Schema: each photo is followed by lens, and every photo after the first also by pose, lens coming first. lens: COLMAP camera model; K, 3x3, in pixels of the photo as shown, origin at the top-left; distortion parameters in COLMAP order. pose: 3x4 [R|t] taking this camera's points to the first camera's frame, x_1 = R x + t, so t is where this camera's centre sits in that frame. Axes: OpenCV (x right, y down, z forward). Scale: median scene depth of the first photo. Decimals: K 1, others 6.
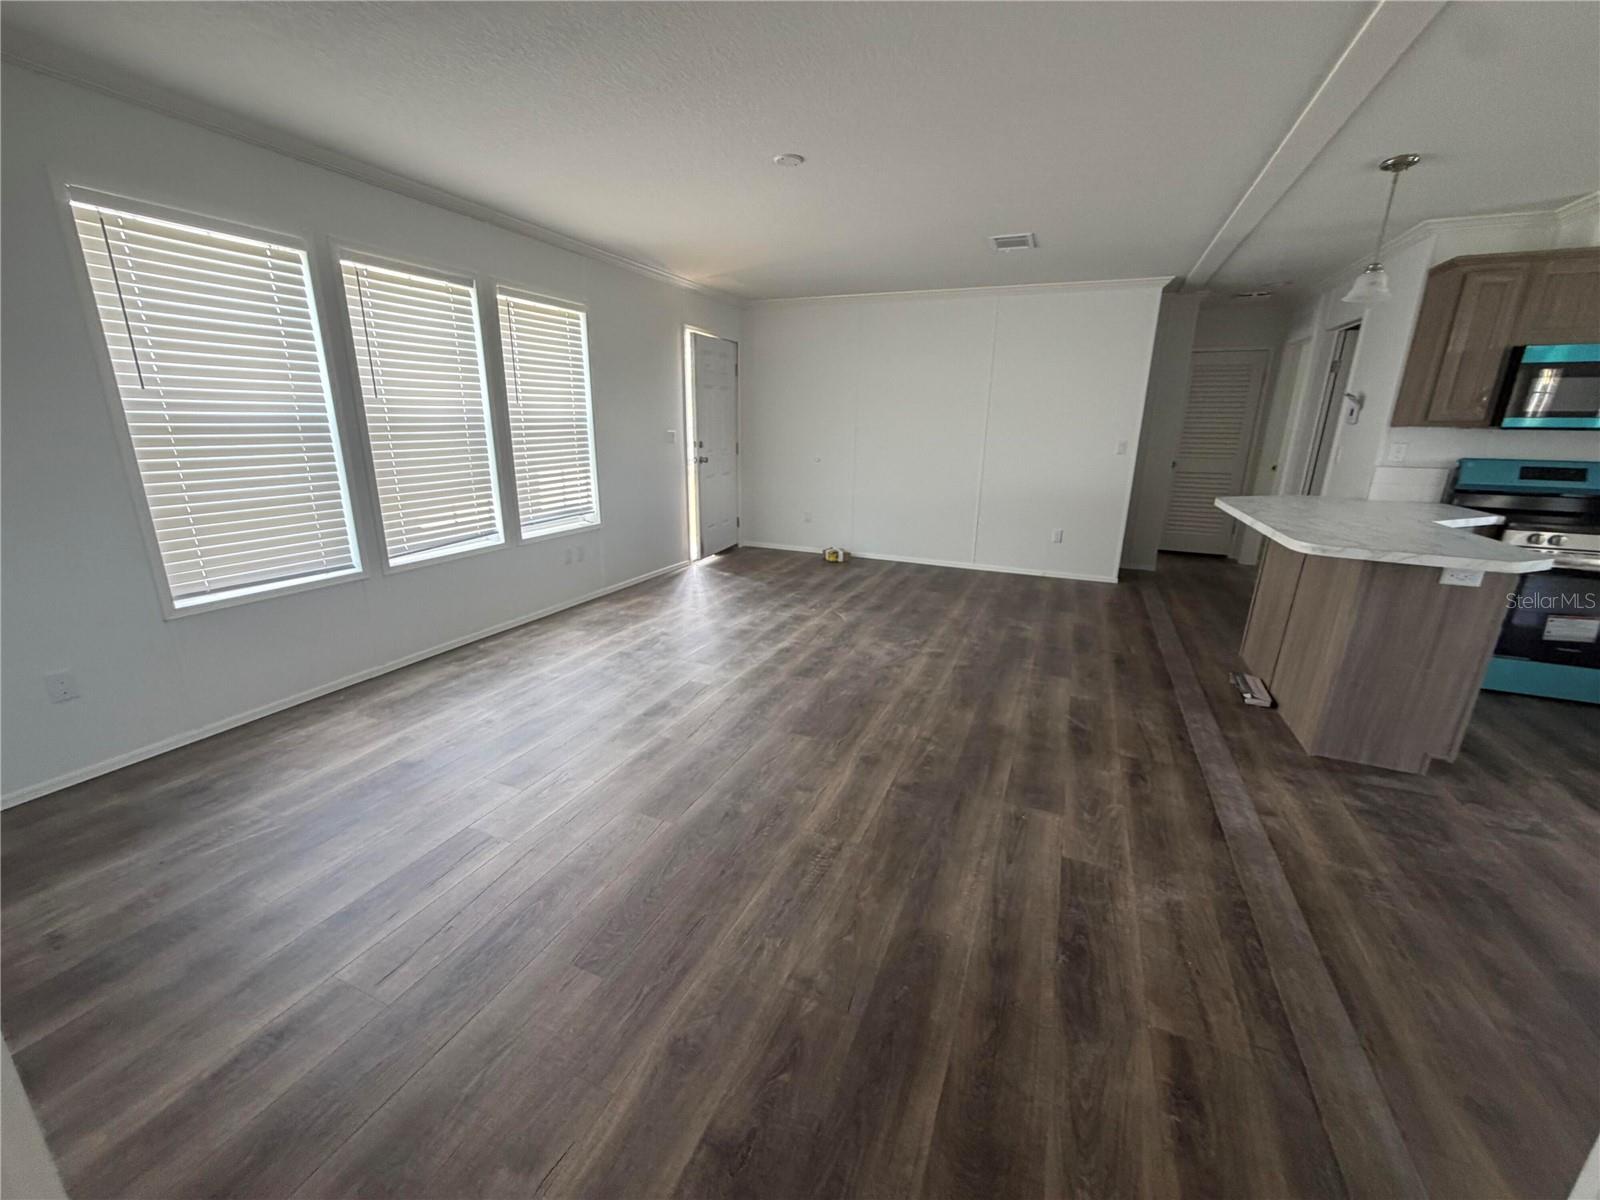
lens RADIAL K [[637.1, 0, 790.6], [0, 637.1, 596.9], [0, 0, 1]] dist [-0.000841, 0.000435]
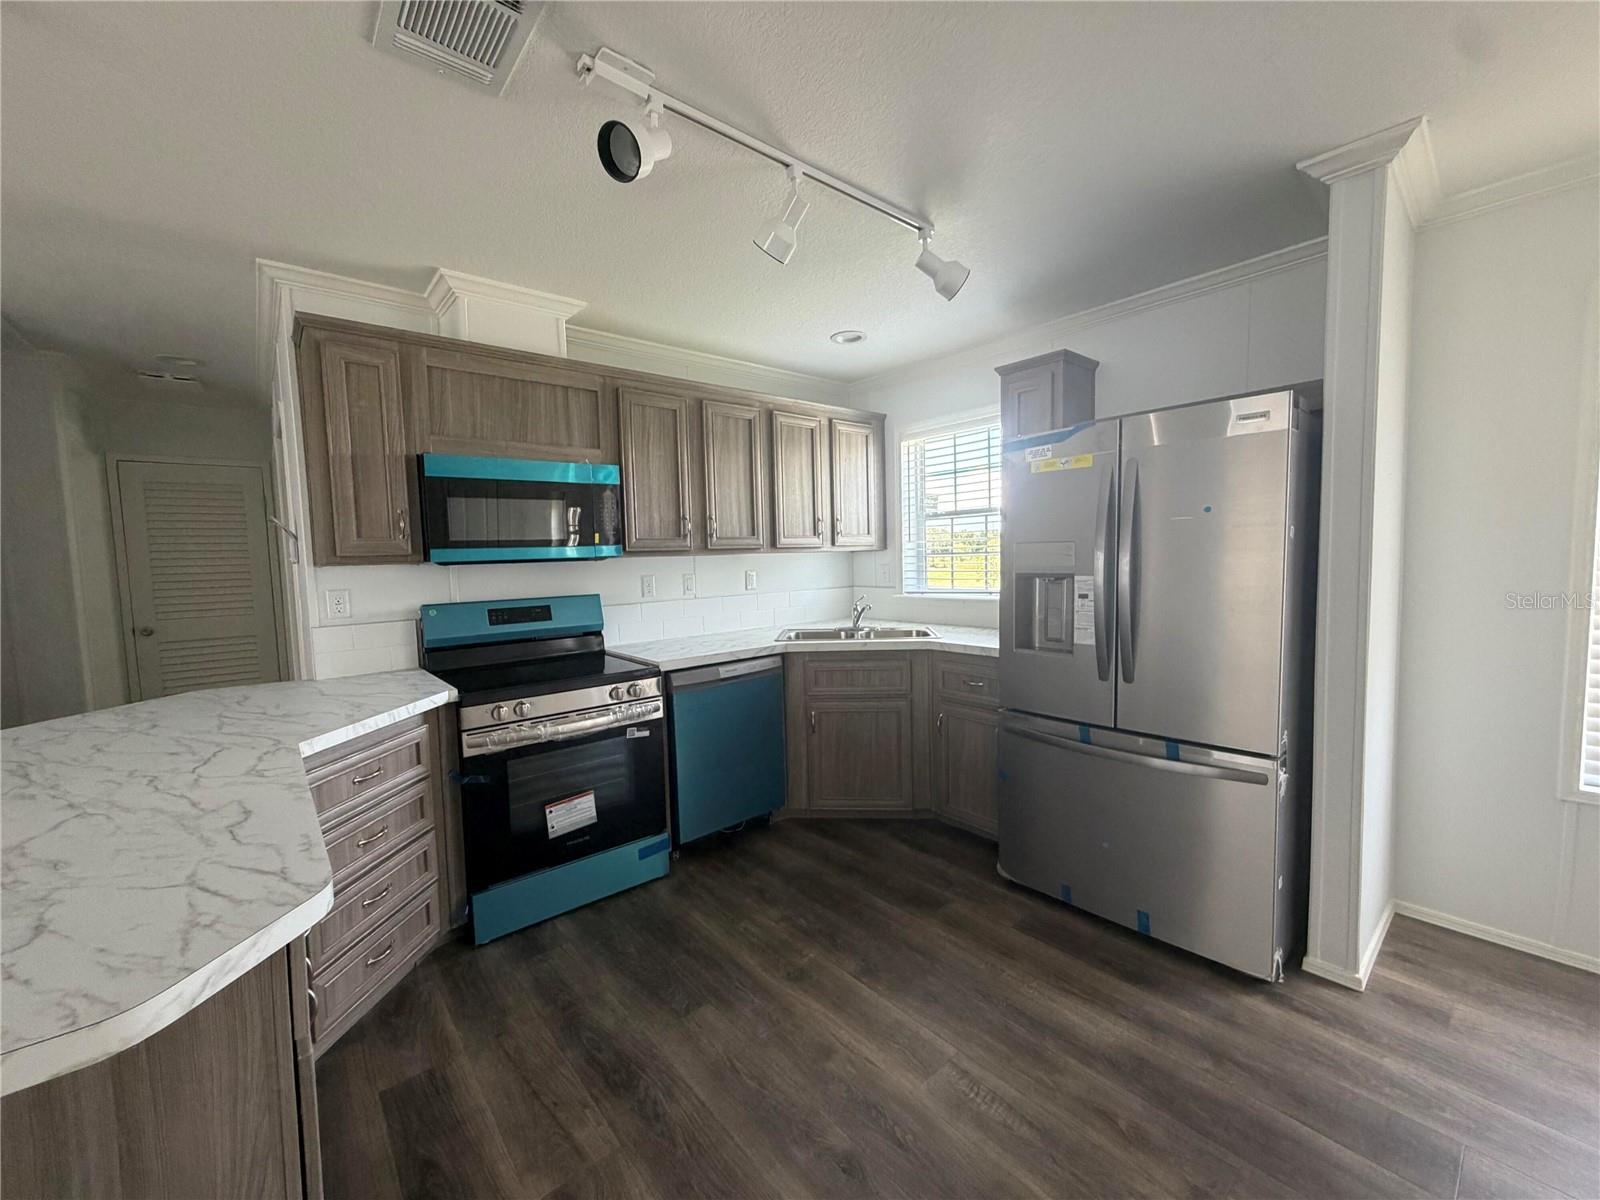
lens RADIAL K [[637.1, 0, 789.8], [0, 637.1, 602.4], [0, 0, 1]] dist [-0.000841, 0.000435]
pose [[0.443951, -0.094699, 0.891033, 0.620760], [0.270092, 0.962293, -0.032299, -0.088800], [-0.854376, 0.255000, 0.452789, 0.332365]]
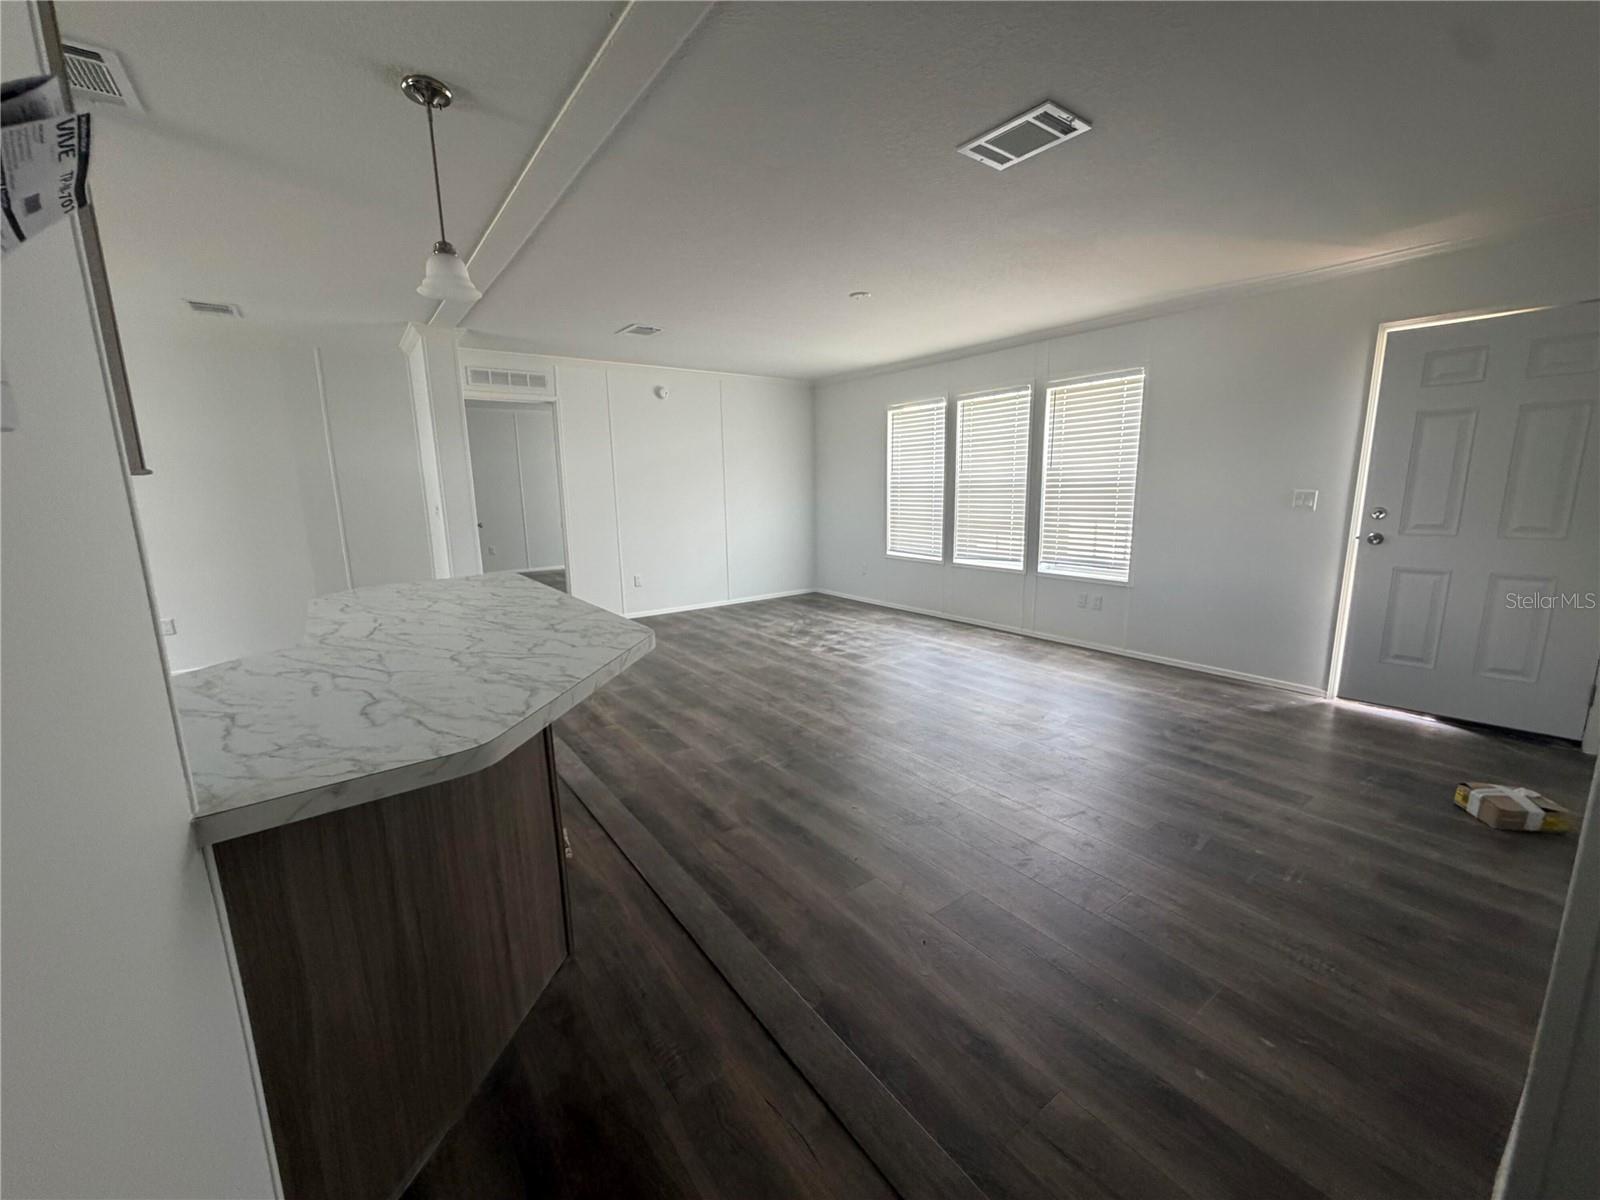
lens RADIAL K [[637.1, 0, 796.4], [0, 637.1, 594.7], [0, 0, 1]] dist [-0.000841, 0.000435]
pose [[-0.503353, 0.139719, -0.852710, 1.077711], [-0.223987, 0.932011, 0.284931, -0.356093], [0.834546, 0.334417, -0.437835, 1.372687]]
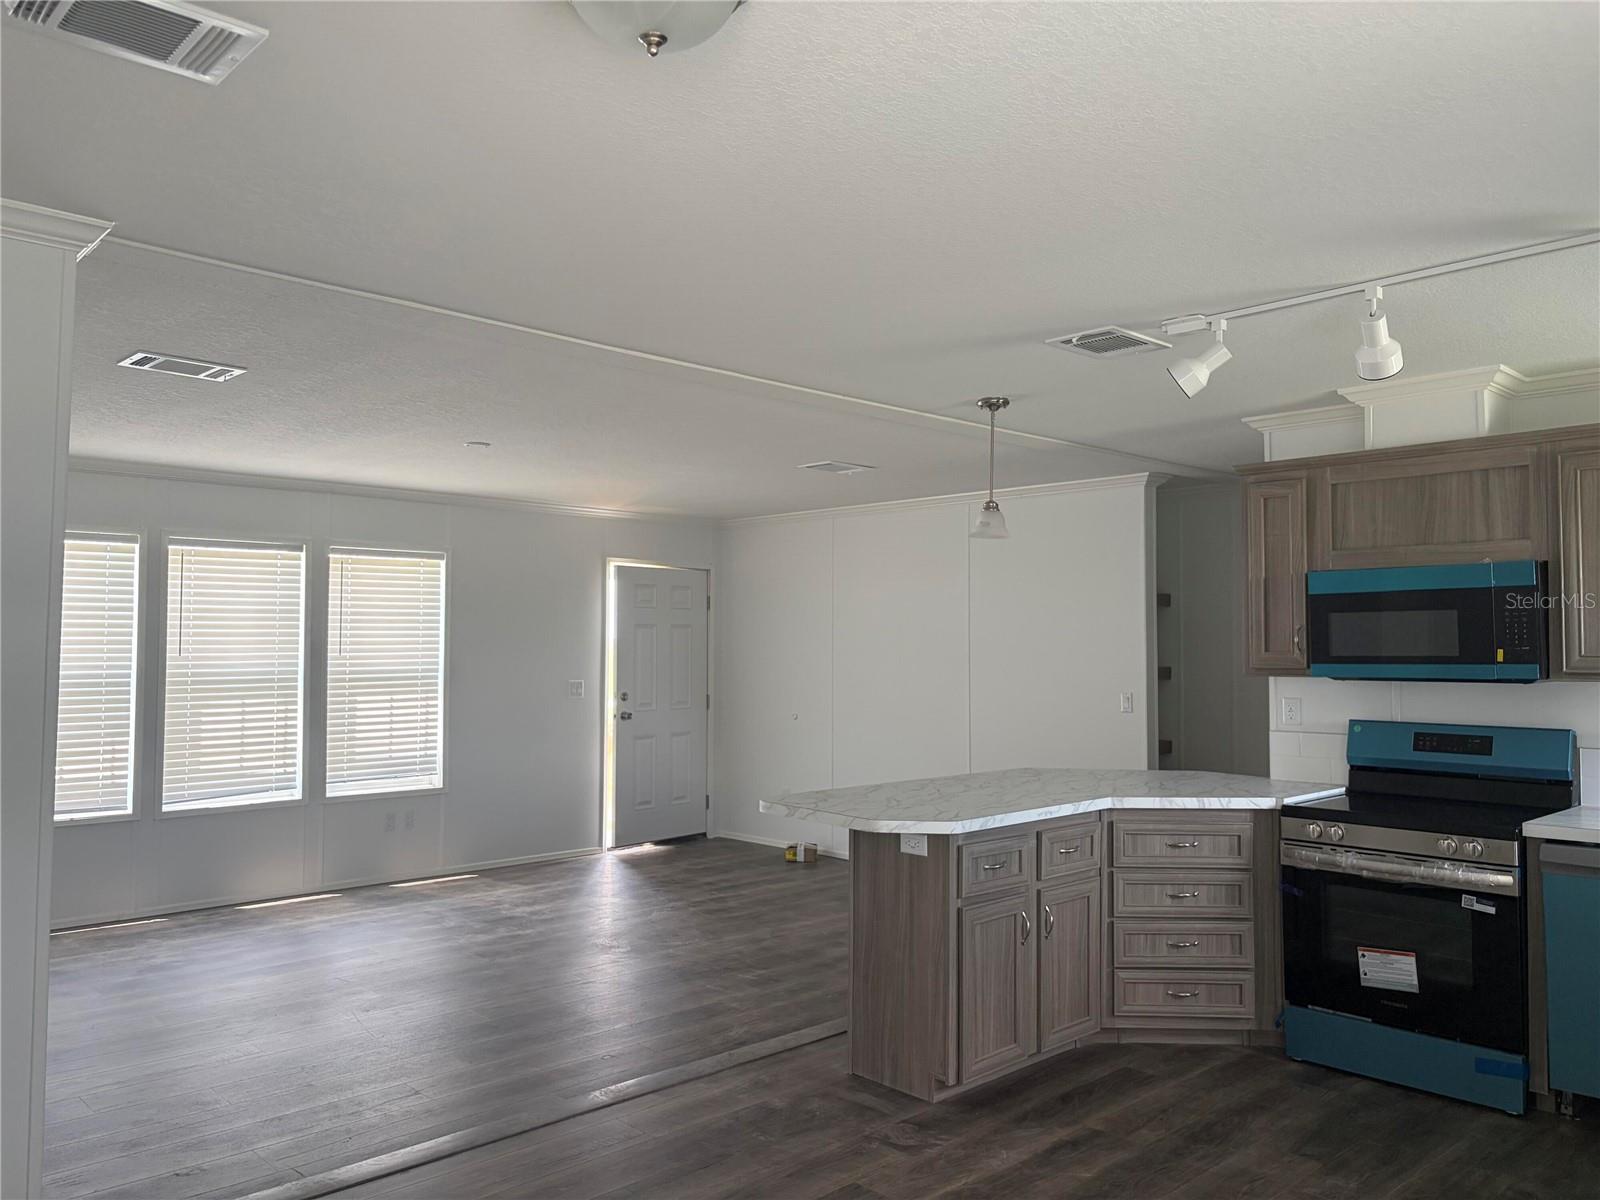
lens RADIAL K [[1204.8, 0, 793.0], [0, 1204.8, 594.4], [0, 0, 1]] dist [0.031088, -0.007184]
pose [[0.921124, -0.030668, -0.388060, 1.045980], [-0.092312, 0.951247, -0.294293, 0.098620], [0.378166, 0.306902, 0.873385, -0.430990]]
